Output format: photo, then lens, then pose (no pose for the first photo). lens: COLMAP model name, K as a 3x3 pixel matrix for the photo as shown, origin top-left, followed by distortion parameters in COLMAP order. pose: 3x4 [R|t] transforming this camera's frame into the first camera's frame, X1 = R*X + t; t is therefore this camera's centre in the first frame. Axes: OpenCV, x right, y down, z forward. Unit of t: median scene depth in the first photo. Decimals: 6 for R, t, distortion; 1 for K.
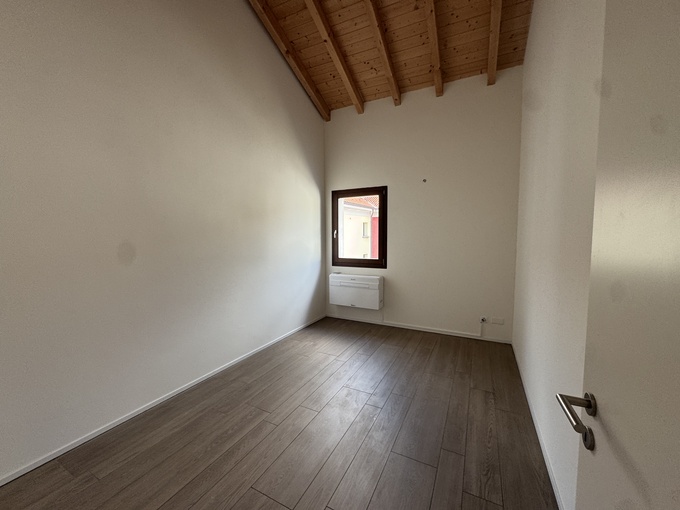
lens RADIAL K [[272.3, 0, 336.3], [0, 272.3, 257.1], [0, 0, 1]] dist [0.000037, 0.000321]
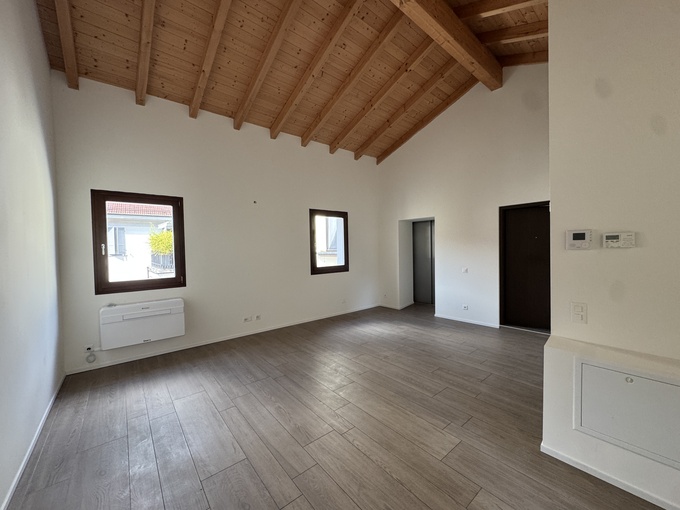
lens RADIAL K [[272.3, 0, 336.5], [0, 272.3, 254.3], [0, 0, 1]] dist [0.000037, 0.000321]
pose [[0.397840, -0.017056, 0.917296, -0.435093], [0.094164, 0.995306, -0.022333, -0.000553], [-0.912610, 0.095261, 0.397578, 0.169850]]
